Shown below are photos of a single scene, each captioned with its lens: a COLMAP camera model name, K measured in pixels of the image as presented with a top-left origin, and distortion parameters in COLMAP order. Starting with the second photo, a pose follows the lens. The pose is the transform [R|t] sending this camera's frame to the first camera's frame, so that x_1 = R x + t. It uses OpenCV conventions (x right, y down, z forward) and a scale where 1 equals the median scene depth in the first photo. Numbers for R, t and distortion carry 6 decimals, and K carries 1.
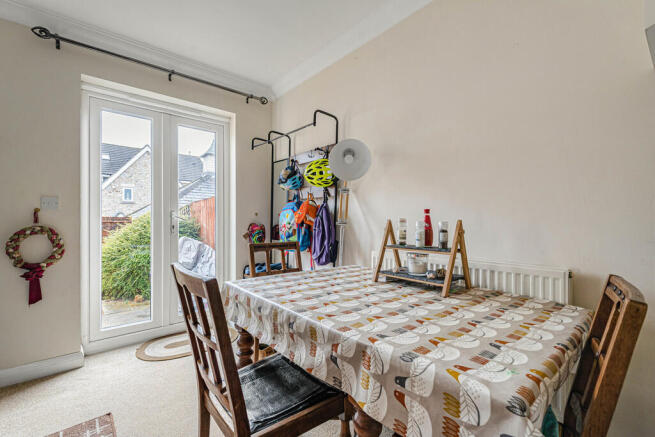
lens RADIAL K [[286.8, 0, 327.5], [0, 286.8, 218.5], [0, 0, 1]] dist [0.030183, 0.000025]
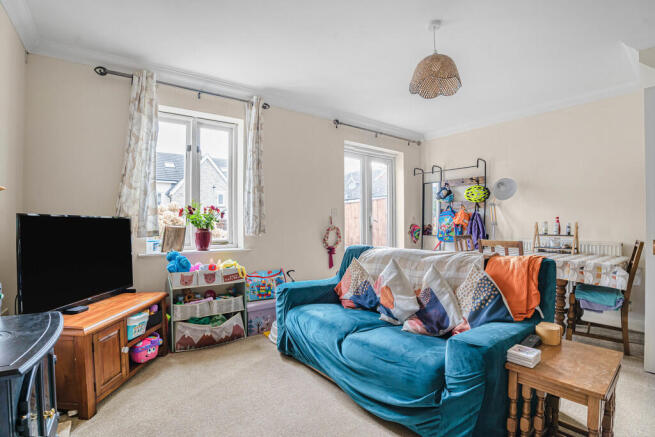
lens RADIAL K [[315.8, 0, 327.5], [0, 315.8, 218.5], [0, 0, 1]] dist [-0.058266, 0.000475]
pose [[0.999052, -0.002366, -0.043465, -0.818948], [0.002098, 0.999979, -0.006197, -0.006613], [0.043479, 0.006100, 0.999036, -0.857460]]
